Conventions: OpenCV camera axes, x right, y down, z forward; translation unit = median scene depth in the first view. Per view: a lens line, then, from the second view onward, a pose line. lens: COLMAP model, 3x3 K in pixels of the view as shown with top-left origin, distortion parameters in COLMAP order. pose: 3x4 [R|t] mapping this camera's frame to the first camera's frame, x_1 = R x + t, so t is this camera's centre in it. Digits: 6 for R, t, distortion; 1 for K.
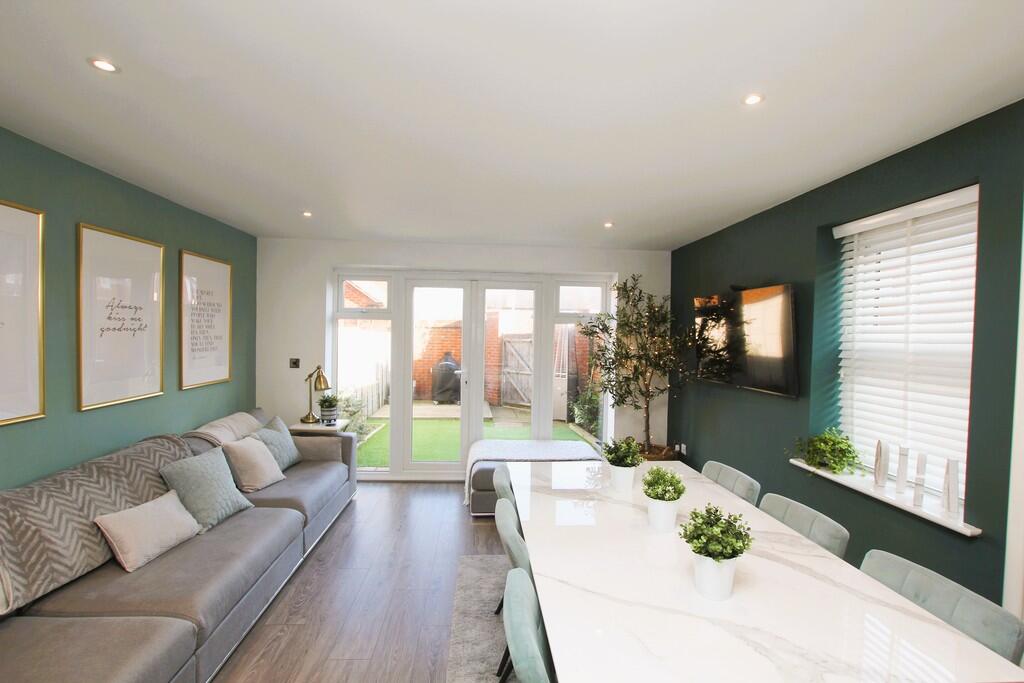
lens RADIAL K [[478.1, 0, 513.0], [0, 478.1, 350.8], [0, 0, 1]] dist [-0.027149, 0.000020]
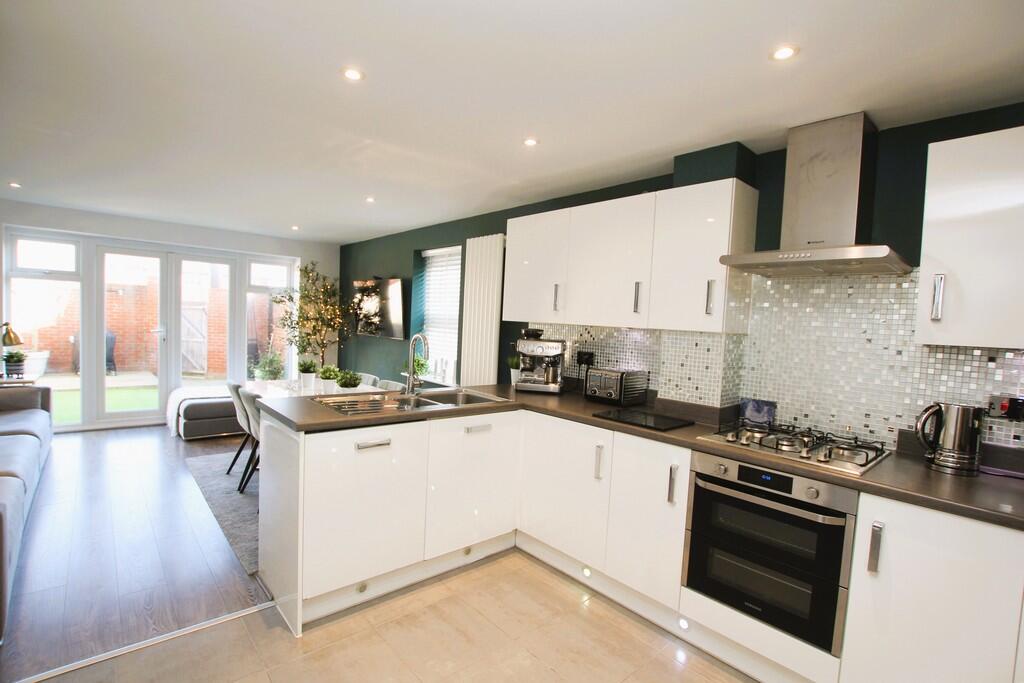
lens RADIAL K [[478.1, 0, 511.0], [0, 478.1, 347.7], [0, 0, 1]] dist [-0.027149, 0.000020]
pose [[0.797075, -0.015180, 0.603689, -0.131366], [-0.013976, 0.998953, 0.043572, 0.026300], [-0.603718, -0.043167, 0.796028, -0.483027]]
